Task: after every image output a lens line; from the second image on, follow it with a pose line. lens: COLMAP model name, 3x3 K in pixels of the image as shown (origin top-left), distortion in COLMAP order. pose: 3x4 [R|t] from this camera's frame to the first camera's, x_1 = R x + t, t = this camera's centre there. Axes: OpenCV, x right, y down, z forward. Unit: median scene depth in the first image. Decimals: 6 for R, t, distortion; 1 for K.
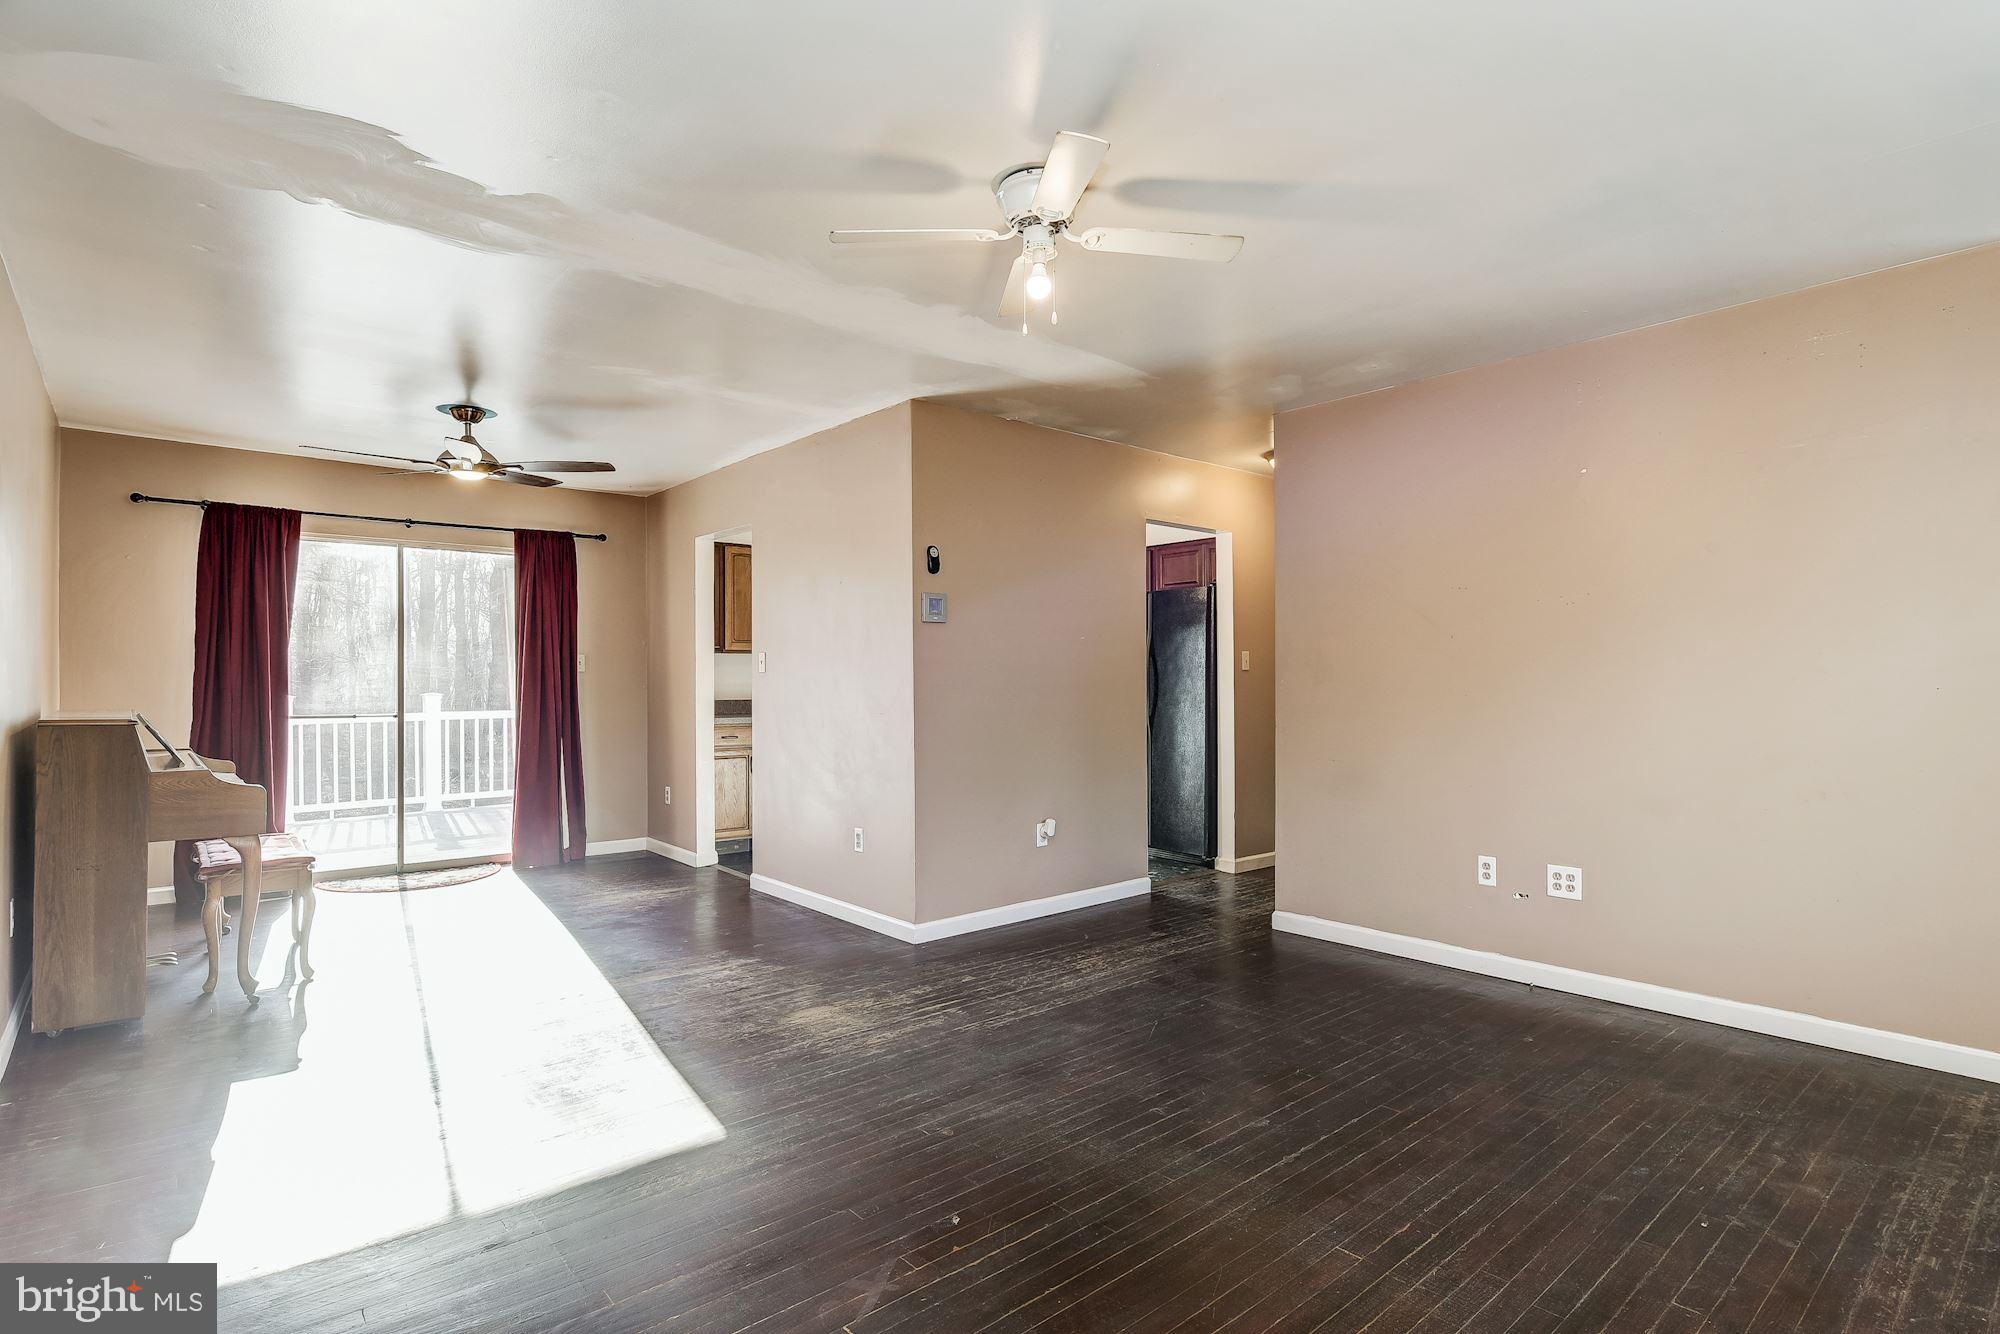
lens RADIAL K [[1005.2, 0, 1010.2], [0, 1005.2, 670.1], [0, 0, 1]] dist [-0.009867, 0.004047]
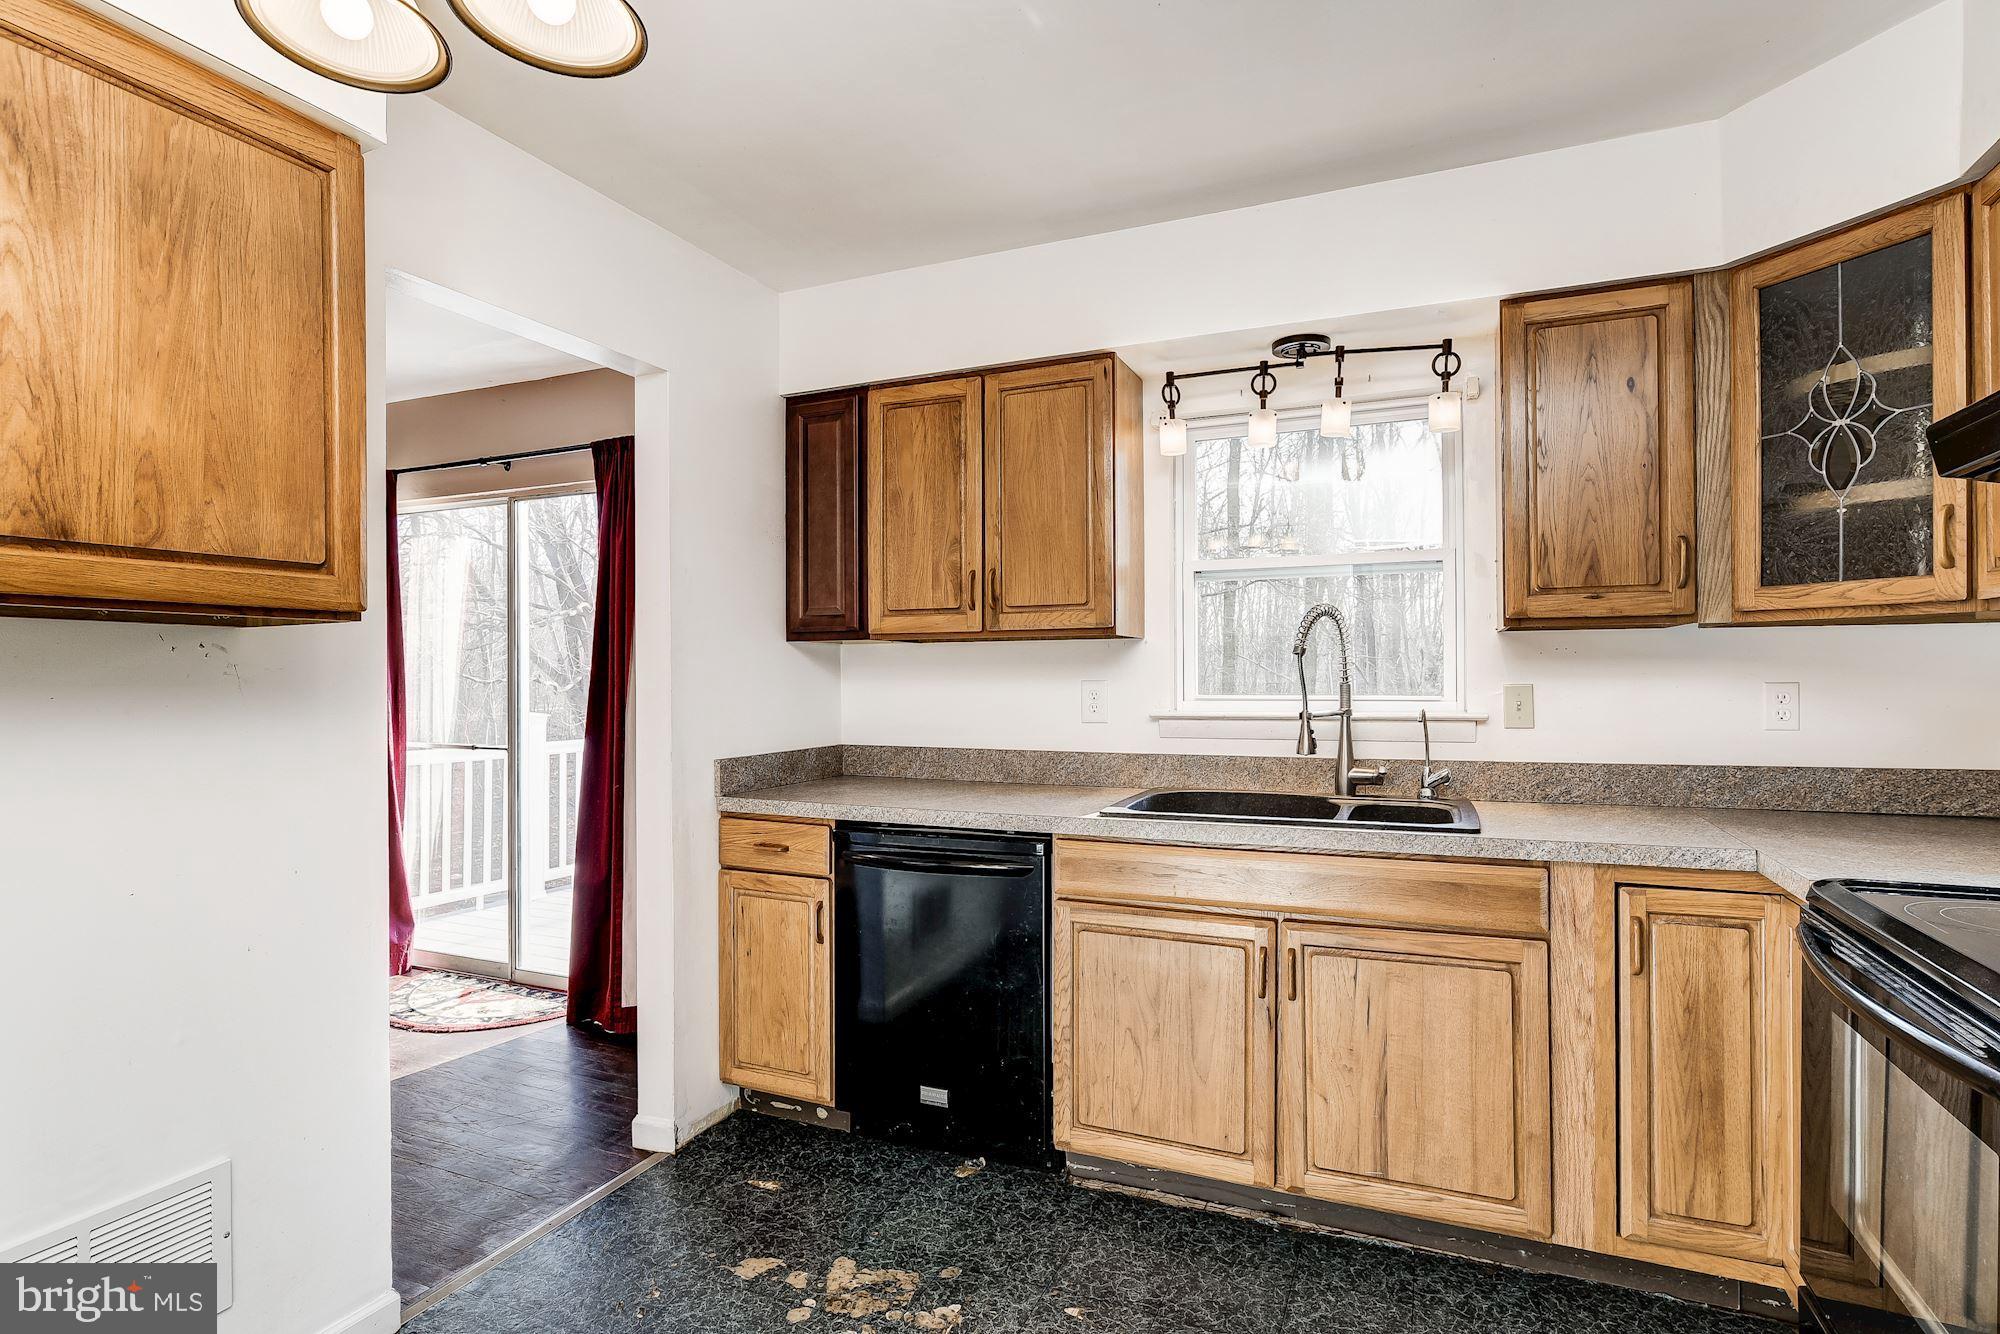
lens RADIAL K [[1005.2, 0, 998.2], [0, 1005.2, 672.2], [0, 0, 1]] dist [-0.009867, 0.004047]
pose [[0.424854, -0.001720, -0.905260, 0.150791], [0.009389, 0.999953, 0.002507, -0.005603], [0.905213, -0.009564, 0.424850, 1.050215]]
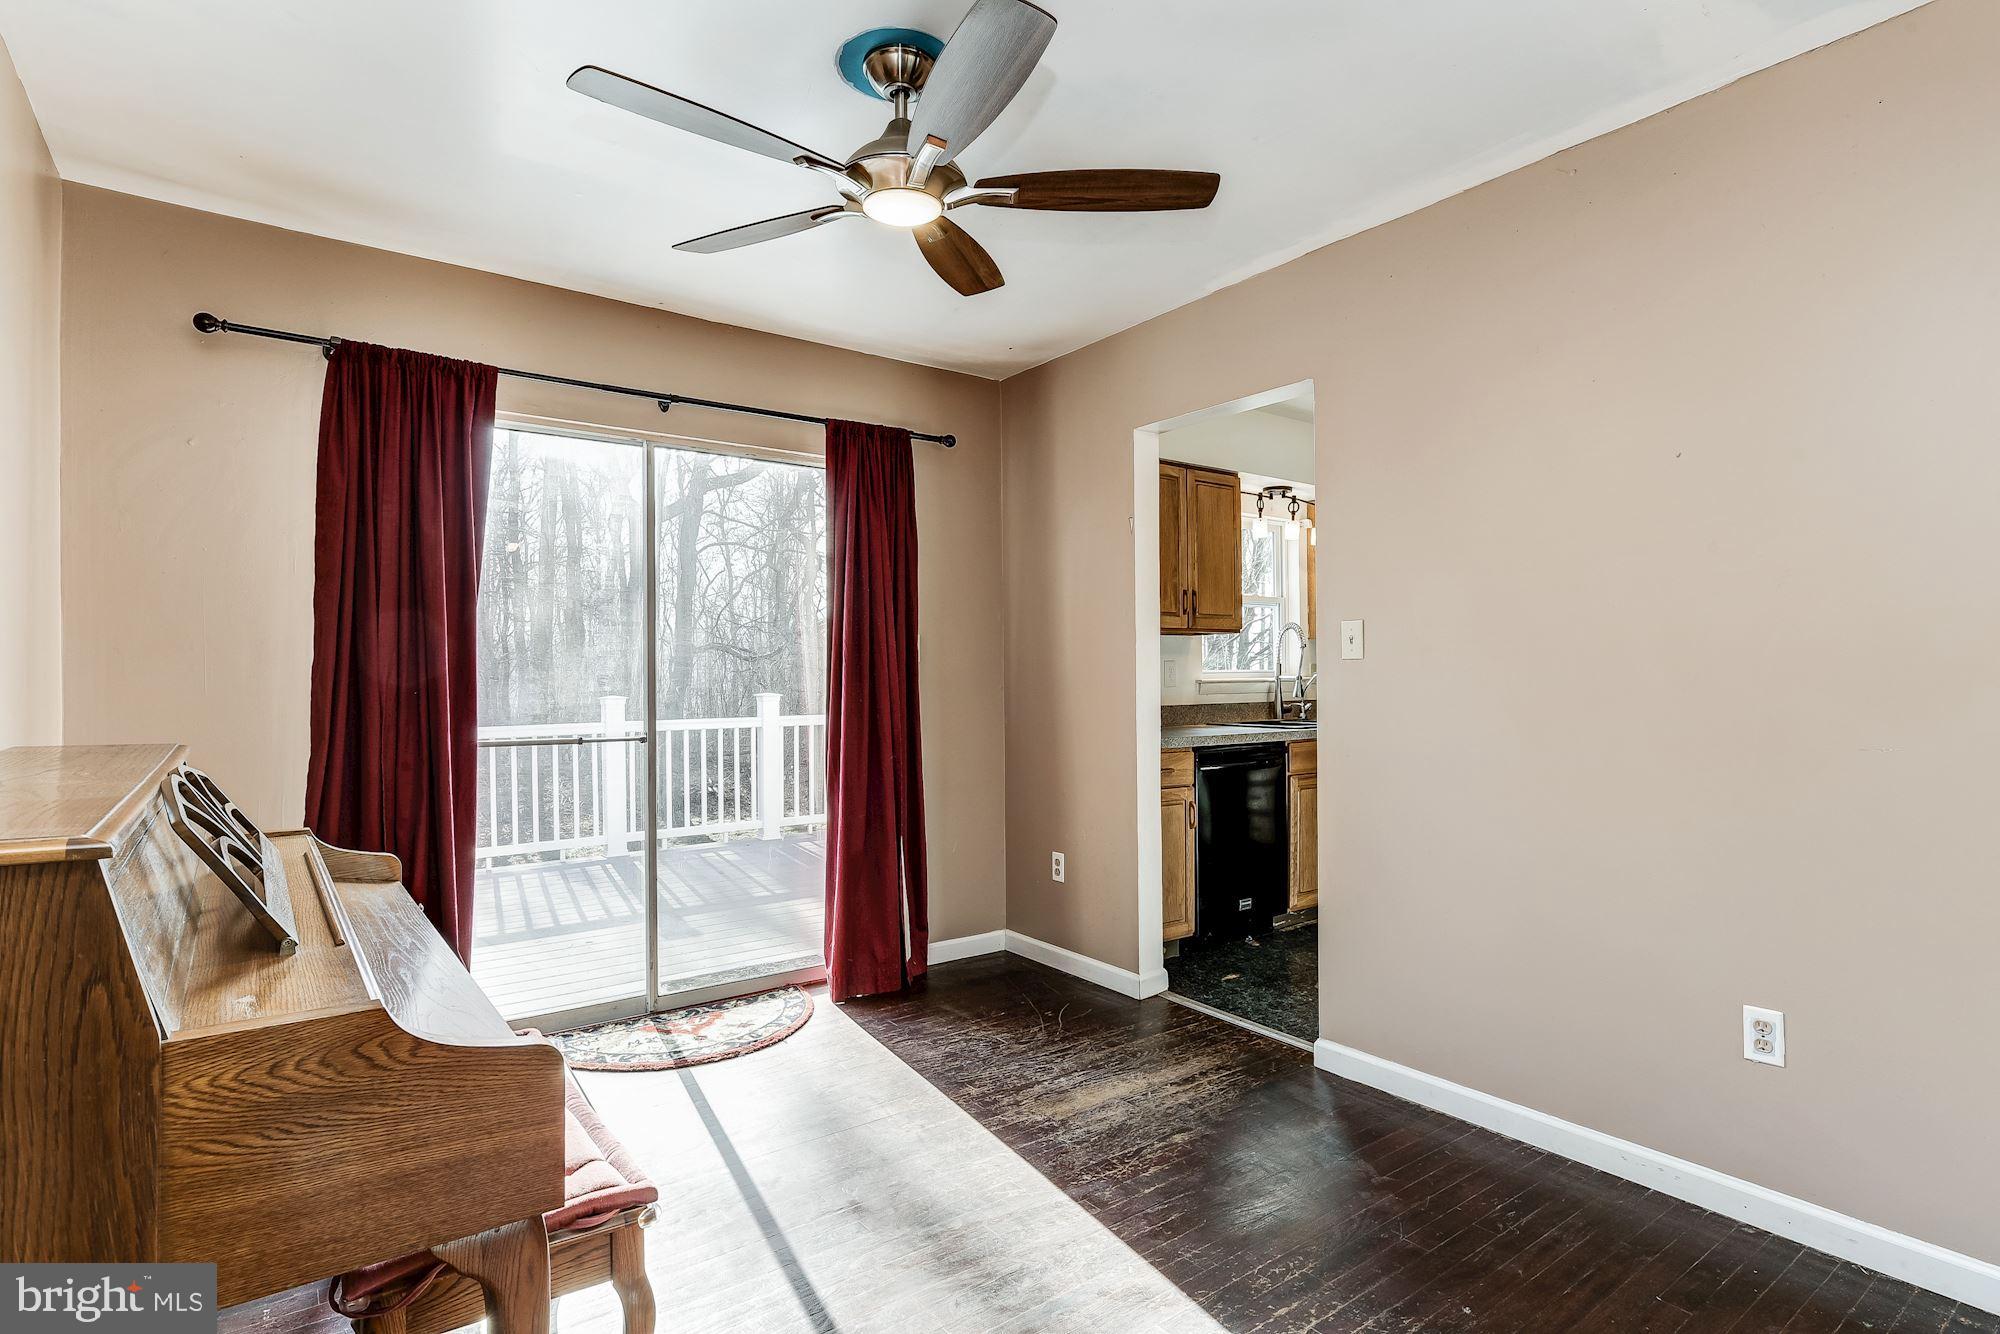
lens RADIAL K [[1005.2, 0, 1009.6], [0, 1005.2, 672.5], [0, 0, 1]] dist [-0.009867, 0.004047]
pose [[0.997237, -0.005007, -0.074113, -0.376607], [0.005245, 0.999982, 0.003016, 0.006957], [0.074096, -0.003396, 0.997245, 0.459323]]
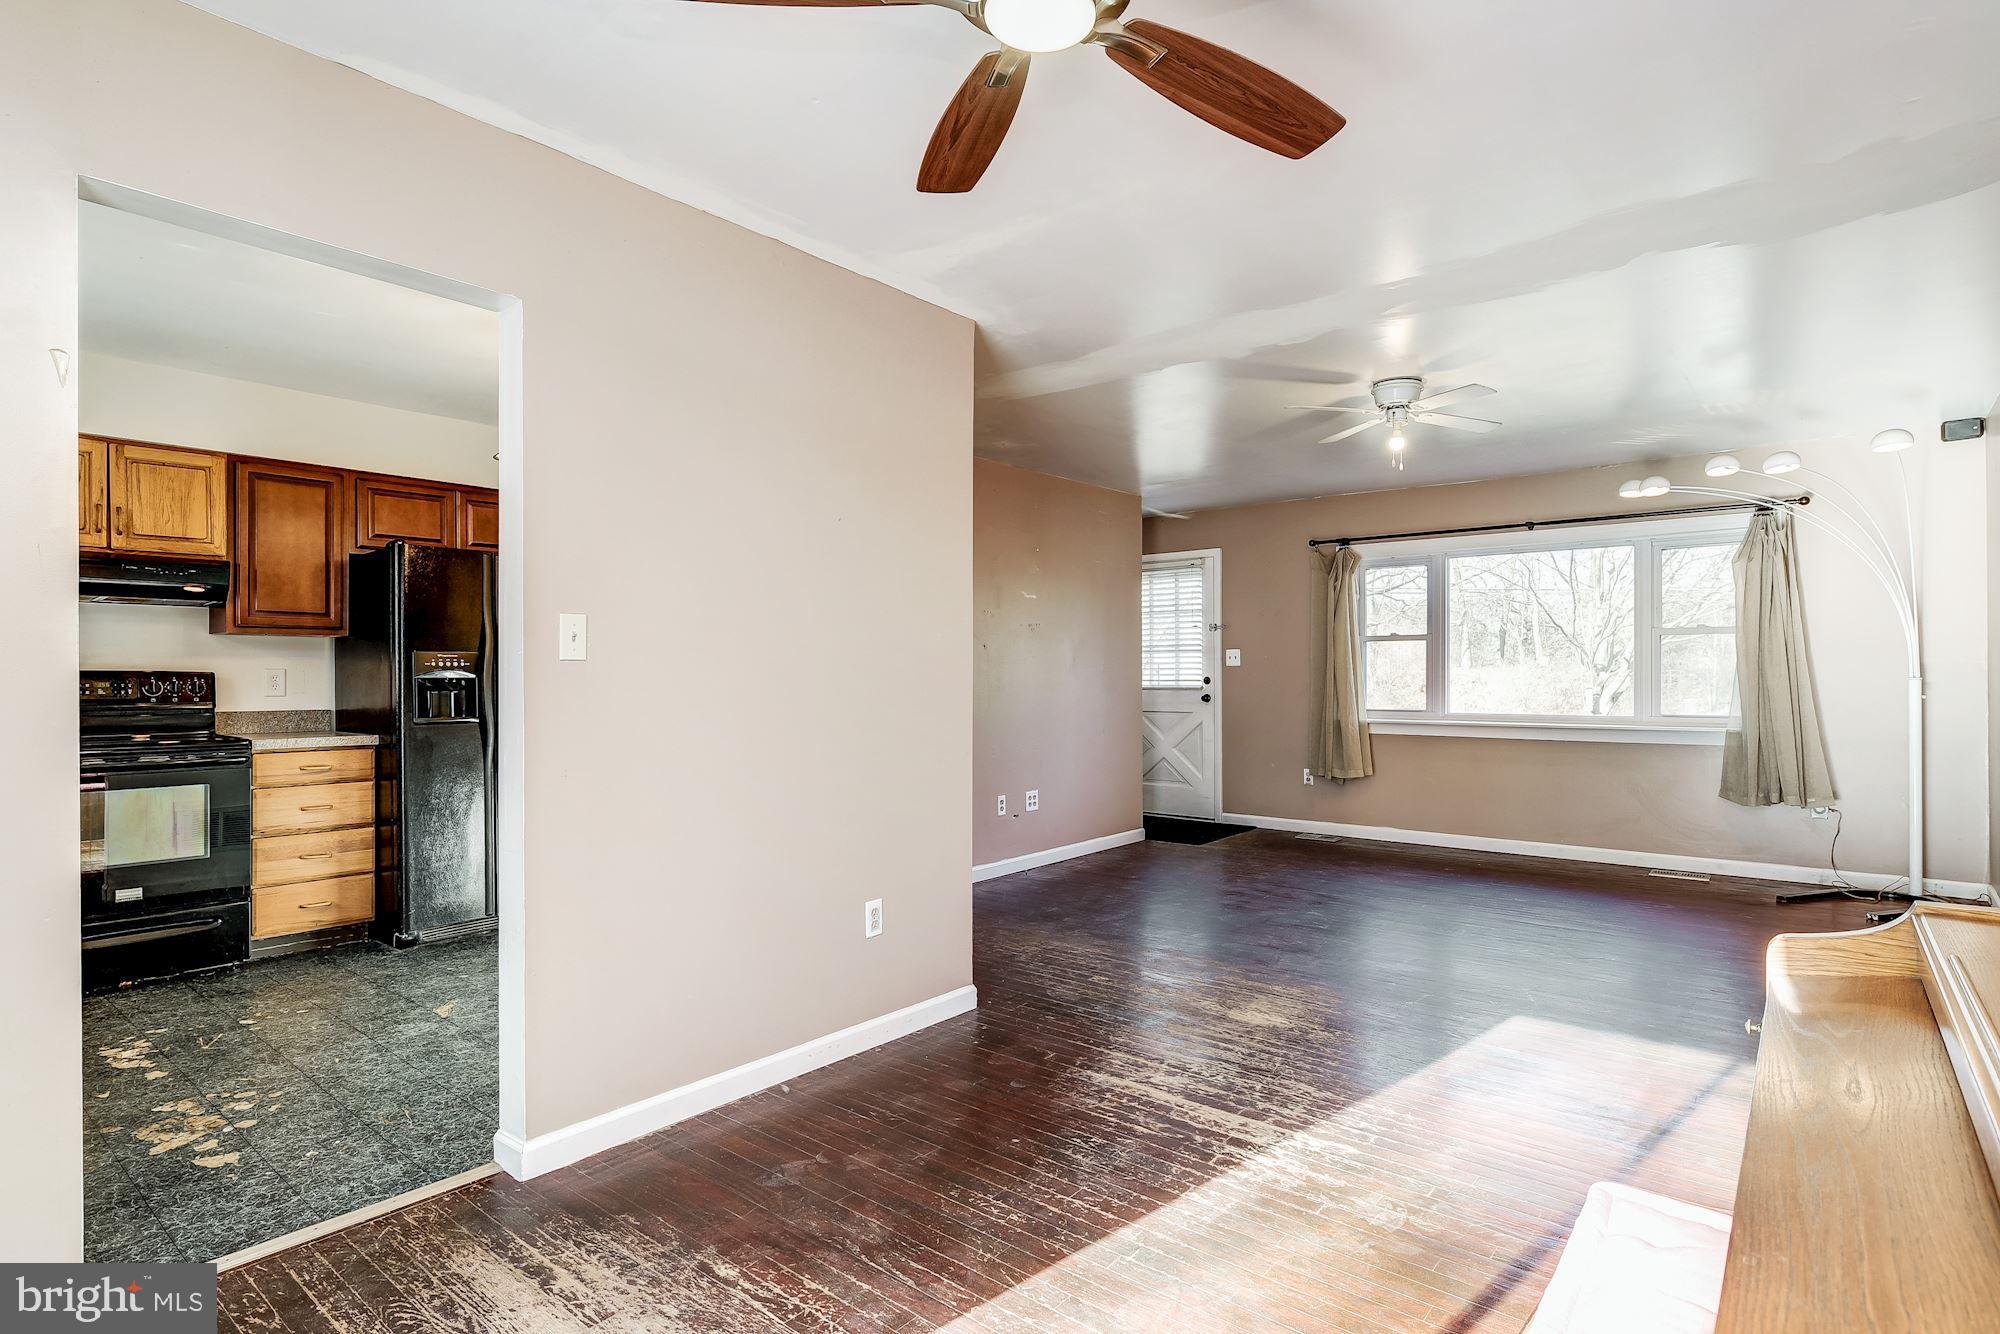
lens RADIAL K [[1005.2, 0, 1003.0], [0, 1005.2, 674.8], [0, 0, 1]] dist [-0.009867, 0.004047]
pose [[-0.160571, 0.004278, 0.987015, -0.690544], [-0.003068, 0.999984, -0.004833, 0.010547], [-0.987020, -0.003804, -0.160555, 0.866295]]
